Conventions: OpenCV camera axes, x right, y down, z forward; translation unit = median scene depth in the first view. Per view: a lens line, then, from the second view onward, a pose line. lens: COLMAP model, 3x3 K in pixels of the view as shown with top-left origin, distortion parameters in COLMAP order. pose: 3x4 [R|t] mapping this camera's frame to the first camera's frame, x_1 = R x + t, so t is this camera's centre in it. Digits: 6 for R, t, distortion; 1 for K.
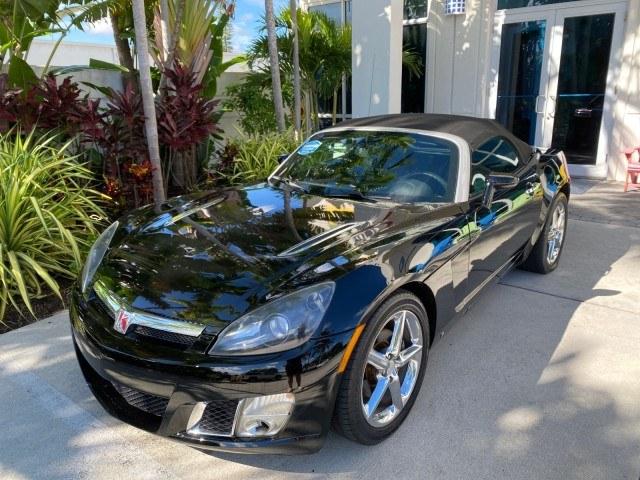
lens RADIAL K [[489.8, 0, 317.7], [0, 489.8, 241.1], [0, 0, 1]] dist [0.016215, -0.021979]
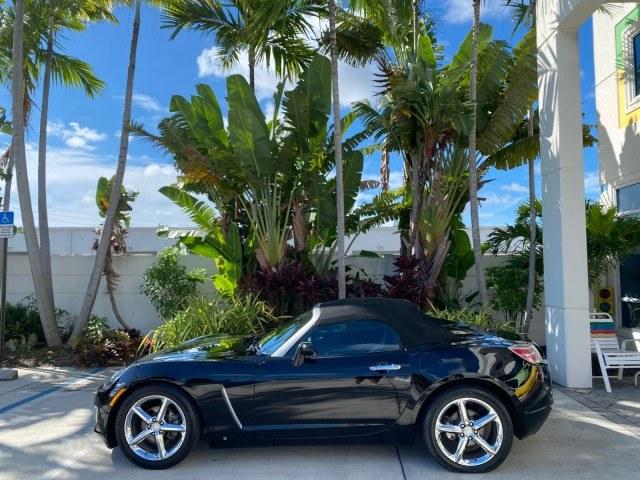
lens RADIAL K [[489.8, 0, 318.4], [0, 489.8, 238.0], [0, 0, 1]] dist [0.016215, -0.021979]
pose [[0.573586, -0.036783, -0.818319, 0.891441], [-0.243911, 0.946008, -0.213488, -0.074696], [0.781989, 0.322050, 0.533645, 0.115121]]
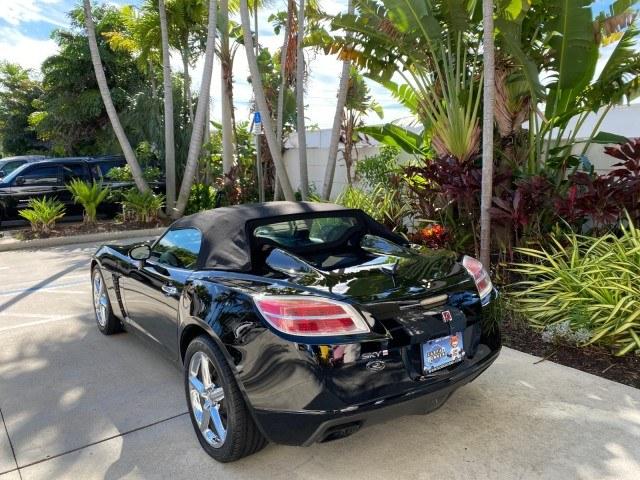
lens RADIAL K [[489.8, 0, 316.9], [0, 489.8, 237.1], [0, 0, 1]] dist [0.016215, -0.021979]
pose [[-0.263049, 0.167658, -0.950103, 0.856194], [-0.271134, 0.932250, 0.239575, -0.336611], [0.925900, 0.320625, -0.199770, 0.964271]]
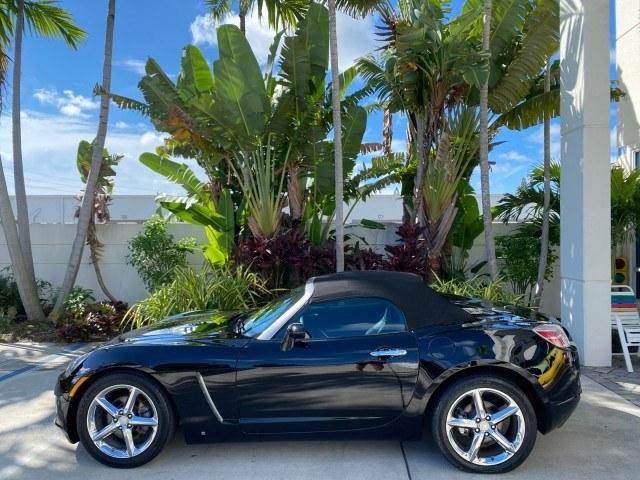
lens RADIAL K [[489.8, 0, 319.3], [0, 489.8, 238.4], [0, 0, 1]] dist [0.016215, -0.021979]
pose [[0.574961, 0.015144, -0.818040, 0.795588], [-0.242909, 0.957908, -0.152996, -0.096715], [0.781290, 0.286676, 0.554439, 0.192734]]
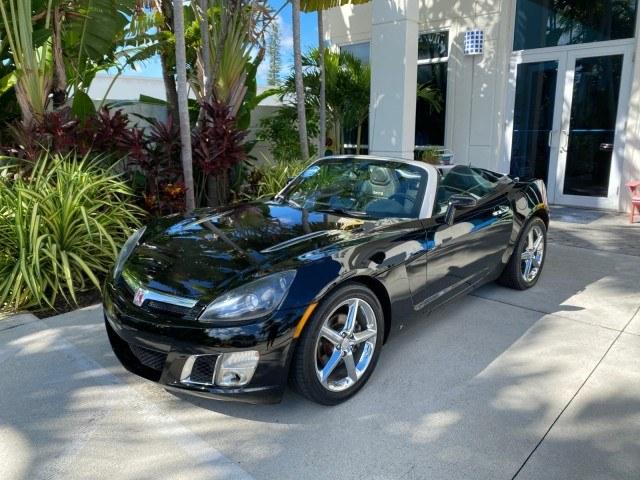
lens RADIAL K [[489.8, 0, 317.8], [0, 489.8, 243.8], [0, 0, 1]] dist [0.016215, -0.021979]
pose [[0.995830, 0.033652, -0.084793, 0.078083], [-0.038147, 0.997920, -0.051961, 0.030763], [0.082868, 0.054978, 0.995043, -0.116791]]
